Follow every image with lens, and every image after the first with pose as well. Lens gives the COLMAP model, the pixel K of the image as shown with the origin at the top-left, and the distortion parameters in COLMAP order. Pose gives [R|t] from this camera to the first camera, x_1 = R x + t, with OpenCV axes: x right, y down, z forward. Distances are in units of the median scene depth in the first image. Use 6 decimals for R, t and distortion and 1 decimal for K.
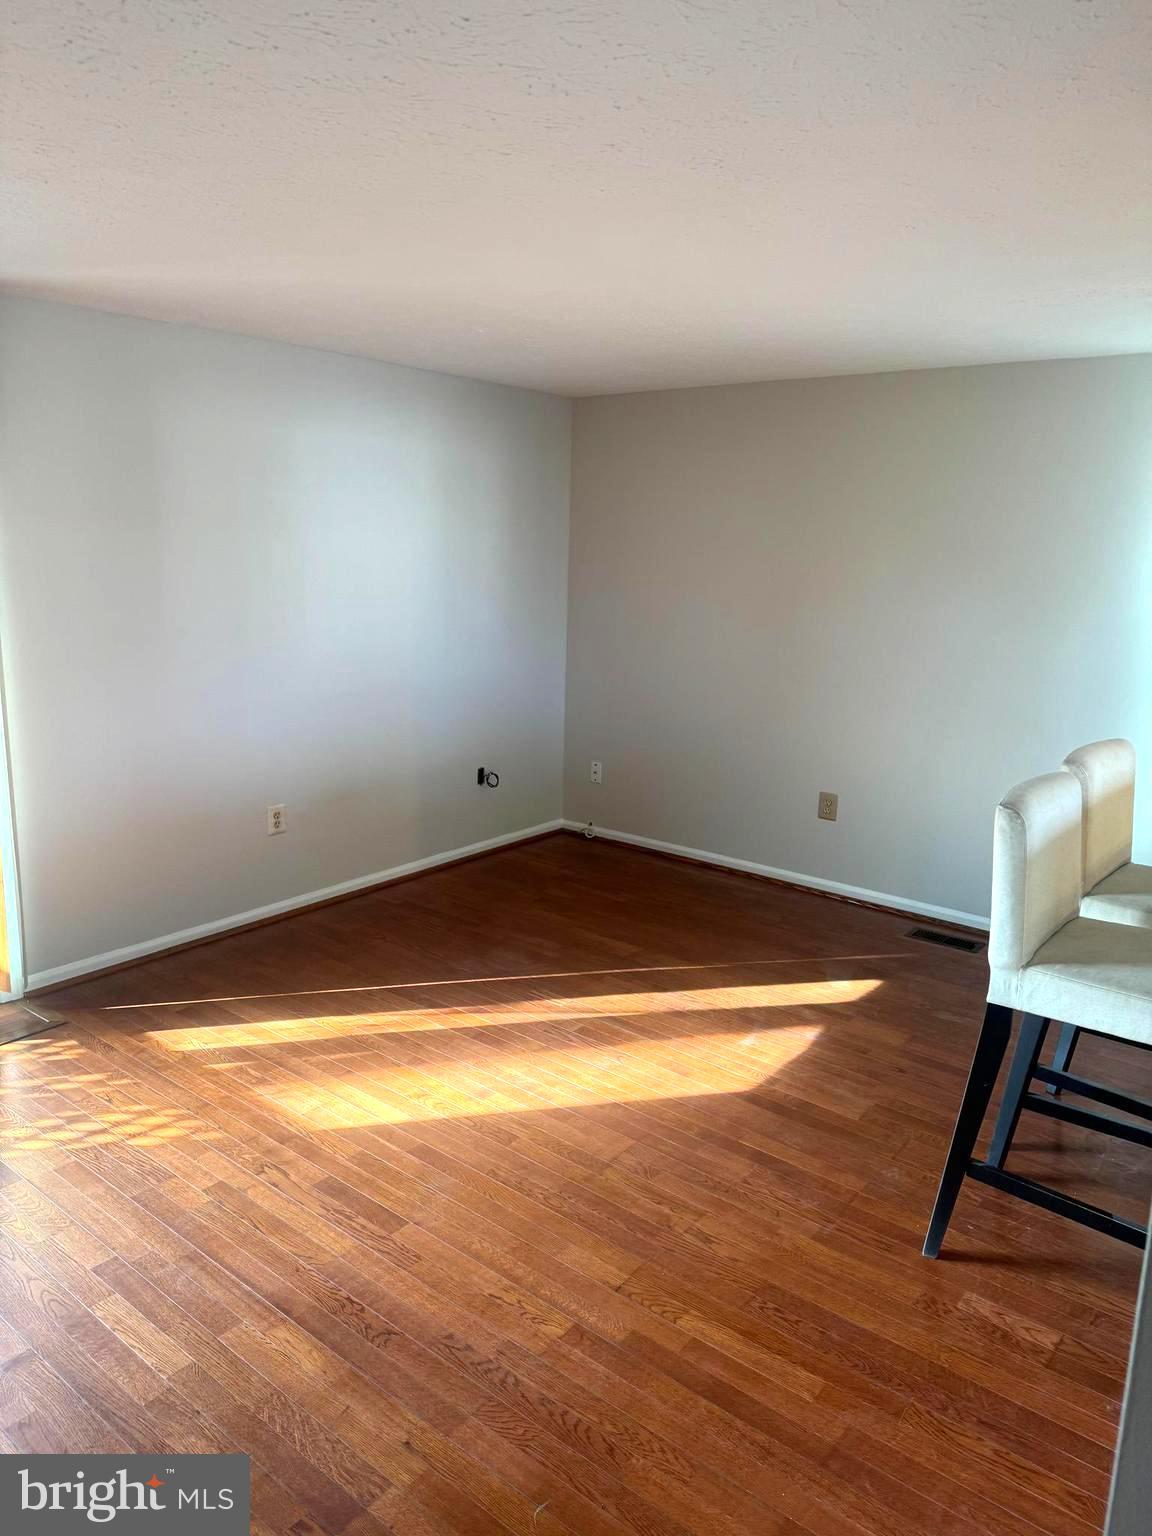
lens RADIAL K [[1071.8, 0, 582.4], [0, 1071.8, 765.3], [0, 0, 1]] dist [0.022673, -0.030133]
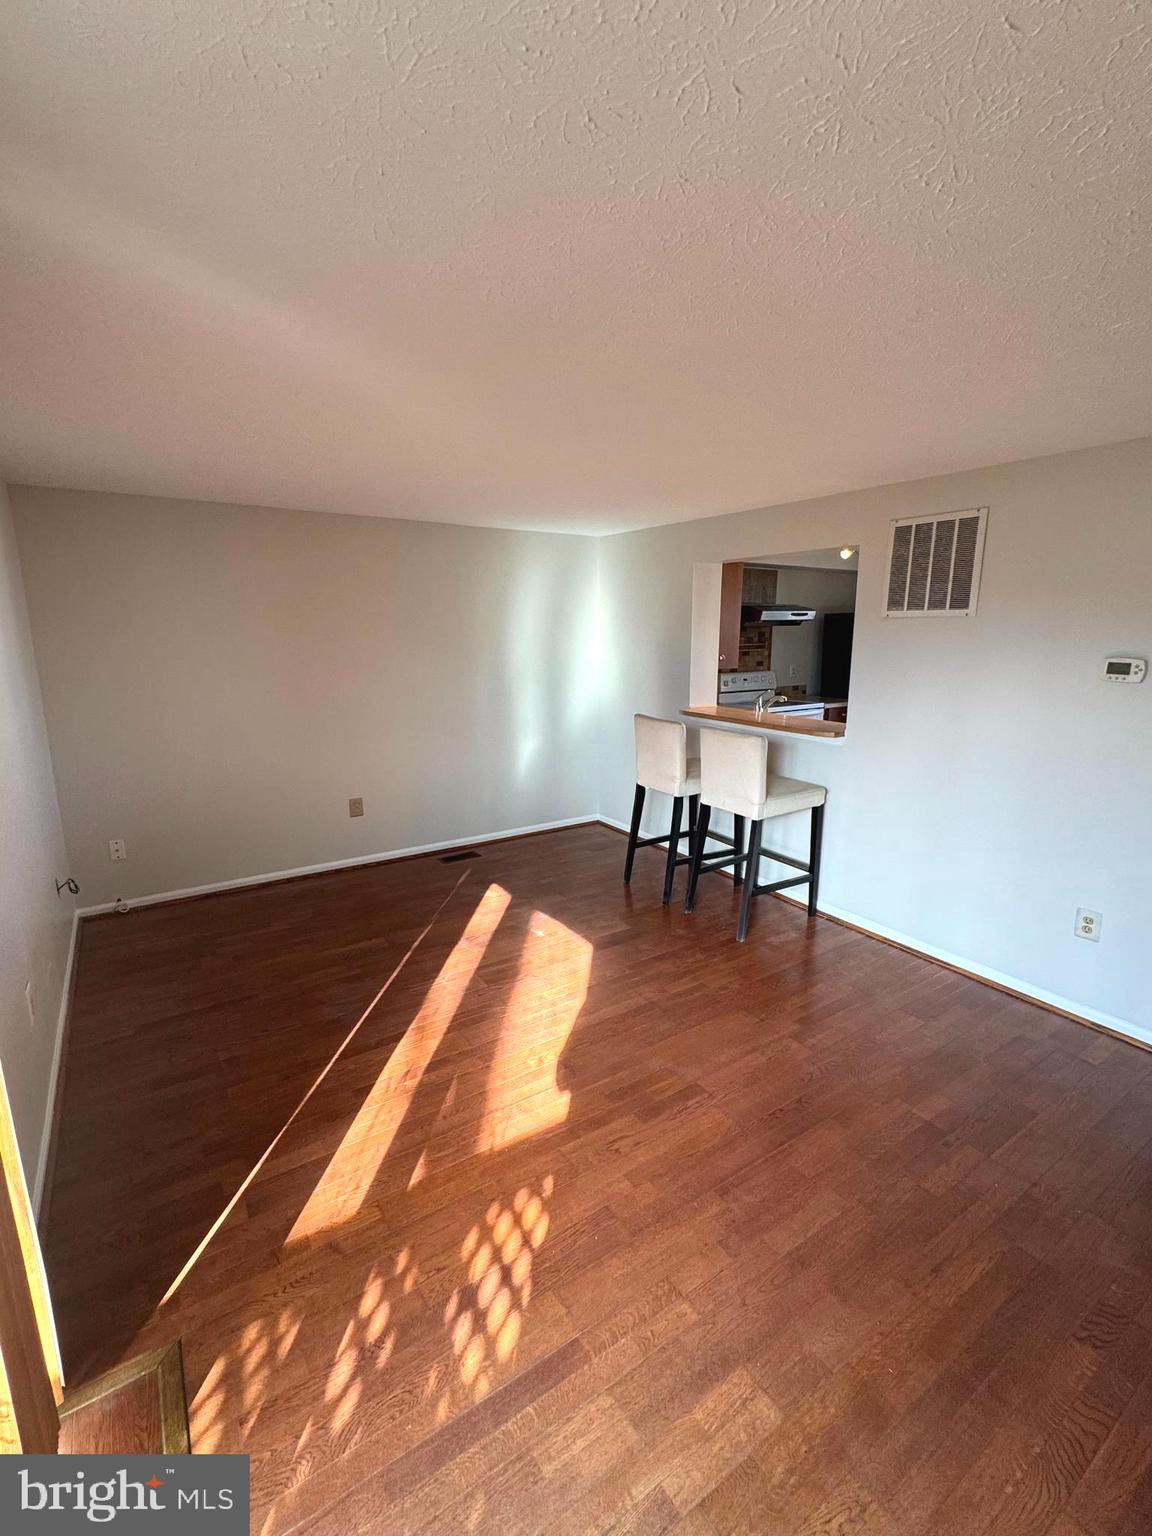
lens RADIAL K [[681.5, 0, 580.9], [0, 681.5, 768.9], [0, 0, 1]] dist [0.004437, 0.000480]
pose [[0.297788, -0.220706, 0.928769, -0.731026], [0.203190, 0.965268, 0.164231, -0.141315], [-0.932757, 0.139811, 0.332290, 0.557009]]
